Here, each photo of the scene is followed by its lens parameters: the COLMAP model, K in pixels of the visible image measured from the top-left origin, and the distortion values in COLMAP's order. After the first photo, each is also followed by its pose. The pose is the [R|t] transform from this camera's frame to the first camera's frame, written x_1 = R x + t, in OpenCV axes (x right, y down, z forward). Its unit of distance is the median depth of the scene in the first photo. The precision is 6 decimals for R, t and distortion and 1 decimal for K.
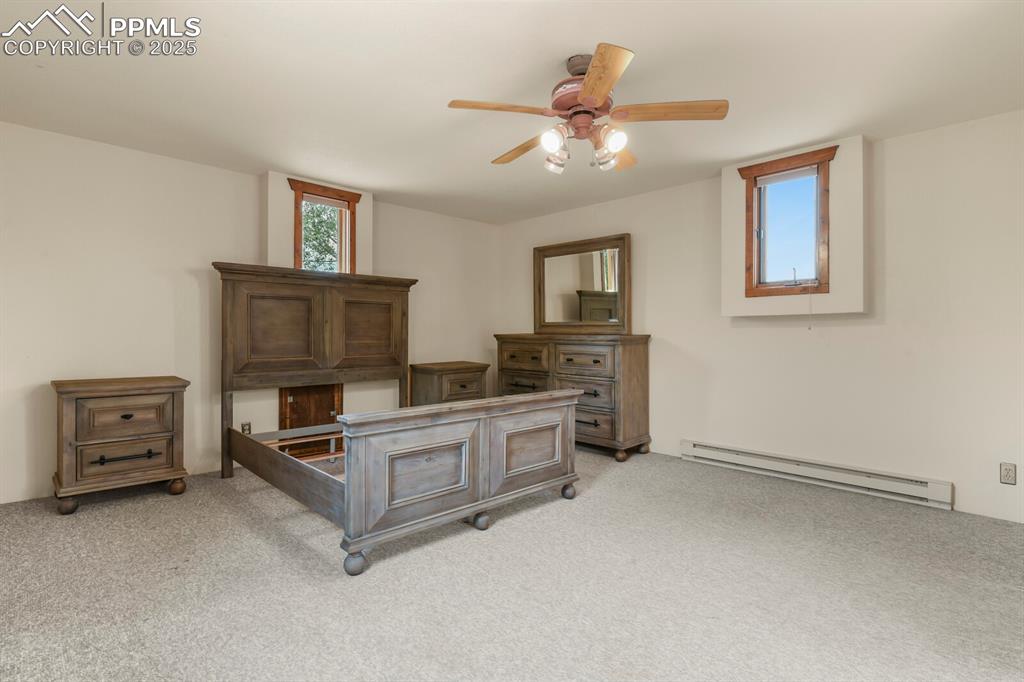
lens RADIAL K [[512.5, 0, 513.5], [0, 512.5, 338.4], [0, 0, 1]] dist [-0.002828, -0.000187]
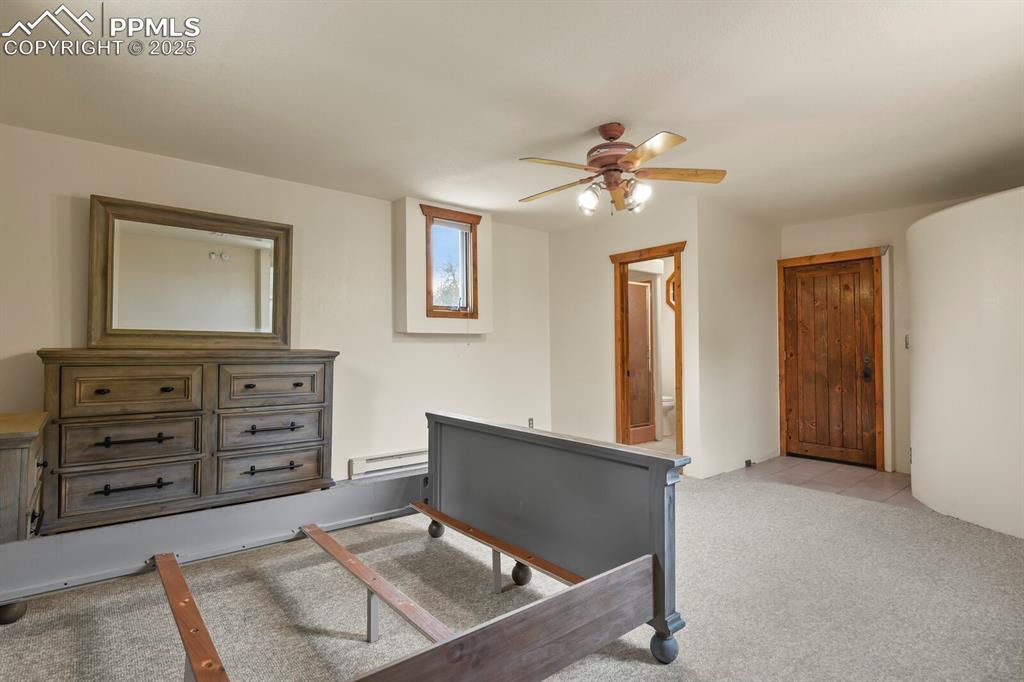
lens RADIAL K [[512.5, 0, 512.9], [0, 512.5, 336.8], [0, 0, 1]] dist [-0.002828, -0.000187]
pose [[0.074373, 0.016284, 0.997098, -0.585341], [0.006029, 0.999841, -0.016779, -0.012258], [-0.997212, 0.007259, 0.074263, 0.612220]]
